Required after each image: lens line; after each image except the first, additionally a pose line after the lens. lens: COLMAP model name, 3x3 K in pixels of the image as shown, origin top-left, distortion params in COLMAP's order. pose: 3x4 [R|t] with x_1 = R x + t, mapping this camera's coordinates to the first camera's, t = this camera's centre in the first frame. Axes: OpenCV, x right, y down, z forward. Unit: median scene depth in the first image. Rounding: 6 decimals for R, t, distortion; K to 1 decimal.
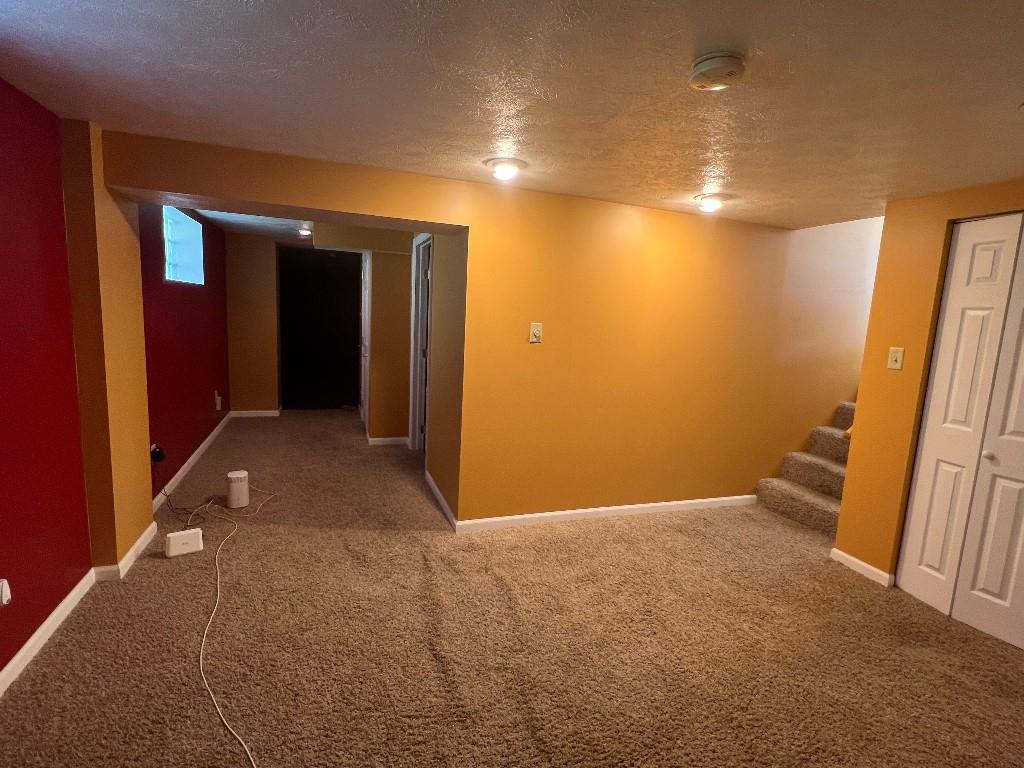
lens RADIAL K [[520.8, 0, 512.0], [0, 520.8, 384.0], [0, 0, 1]] dist [0.000250, 0.000076]
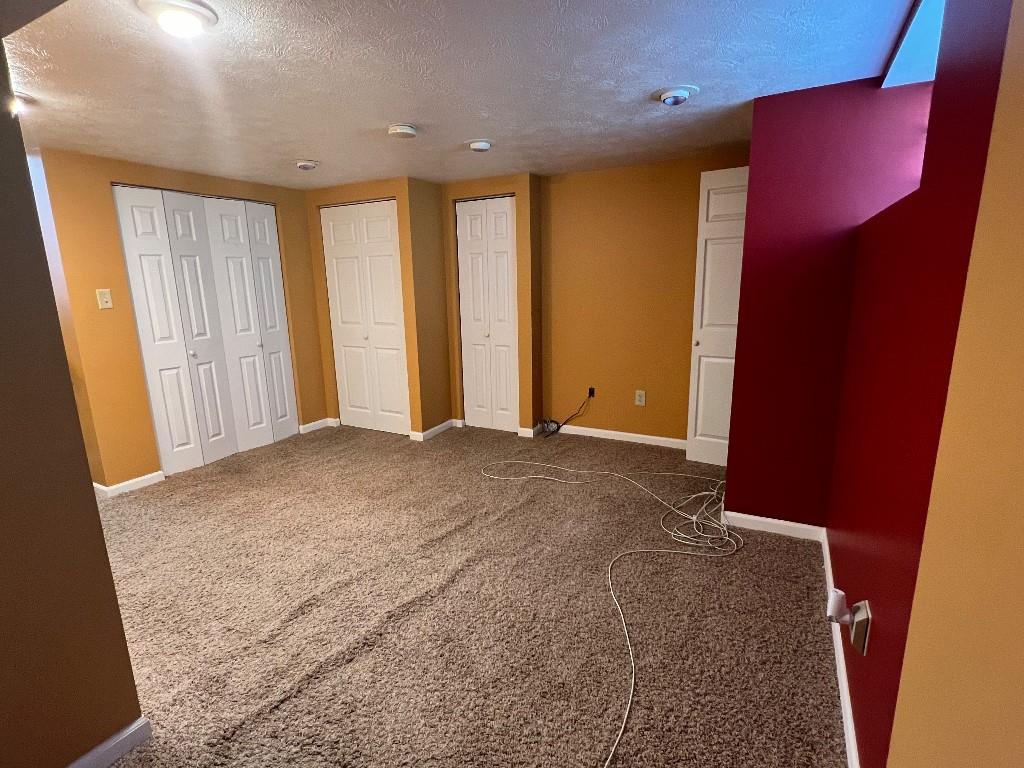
lens RADIAL K [[502.6, 0, 512.0], [0, 502.6, 384.0], [0, 0, 1]] dist [-0.001437, -0.000264]
pose [[-0.675643, -0.187971, 0.712863, -0.755889], [0.089614, 0.938839, 0.332492, -0.177472], [-0.731762, 0.288528, -0.617475, 1.196869]]
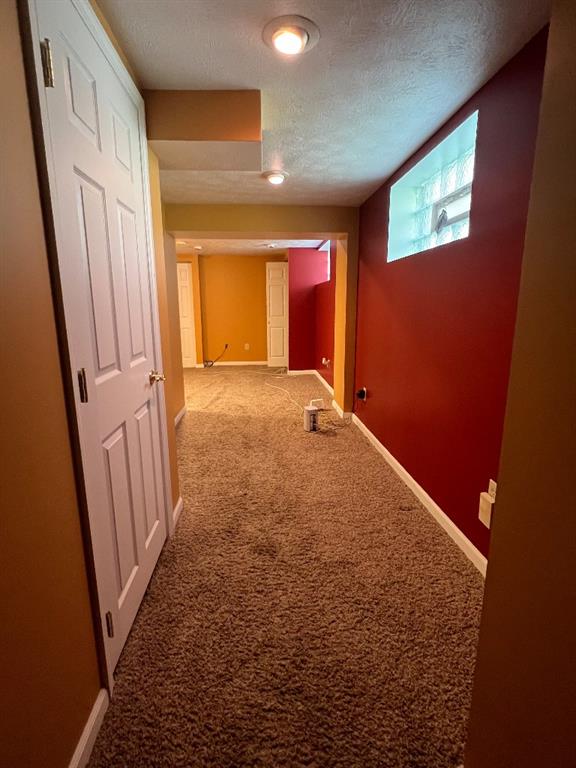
lens RADIAL K [[377.0, 0, 288.0], [0, 377.0, 384.0], [0, 0, 1]] dist [-0.001437, -0.000264]
pose [[-0.966867, -0.097717, 0.235840, -0.957969], [-0.009515, 0.936993, 0.349219, -0.343345], [-0.255105, 0.335404, -0.906877, 2.650458]]
